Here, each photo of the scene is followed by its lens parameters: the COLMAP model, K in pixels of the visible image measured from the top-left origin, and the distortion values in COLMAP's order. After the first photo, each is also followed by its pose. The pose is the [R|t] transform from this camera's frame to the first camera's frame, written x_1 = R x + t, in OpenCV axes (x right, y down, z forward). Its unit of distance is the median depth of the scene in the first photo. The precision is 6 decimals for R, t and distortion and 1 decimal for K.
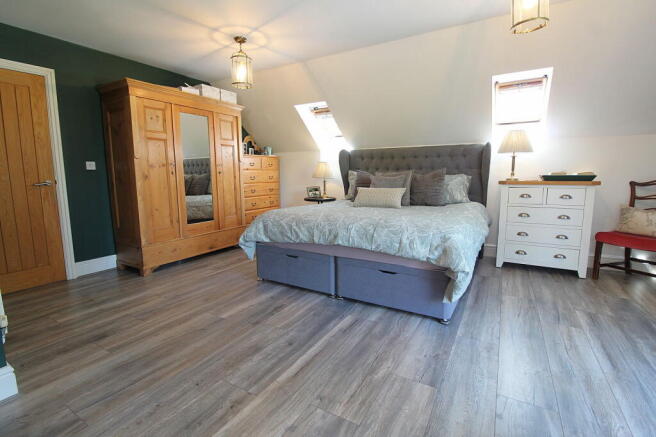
lens RADIAL K [[314.7, 0, 325.6], [0, 314.7, 218.3], [0, 0, 1]] dist [-0.010572, 0.000942]
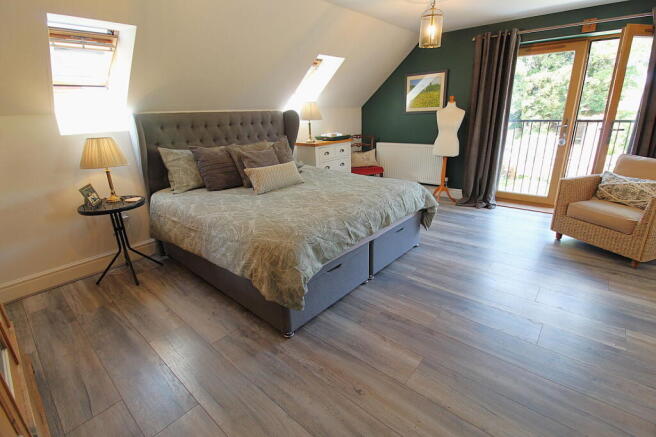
lens RADIAL K [[314.7, 0, 326.7], [0, 314.7, 218.8], [0, 0, 1]] dist [-0.010572, 0.000942]
pose [[0.144242, -0.315070, 0.938043, -0.826351], [0.163351, 0.942533, 0.291460, -0.231739], [-0.975966, 0.111190, 0.187420, 0.890407]]
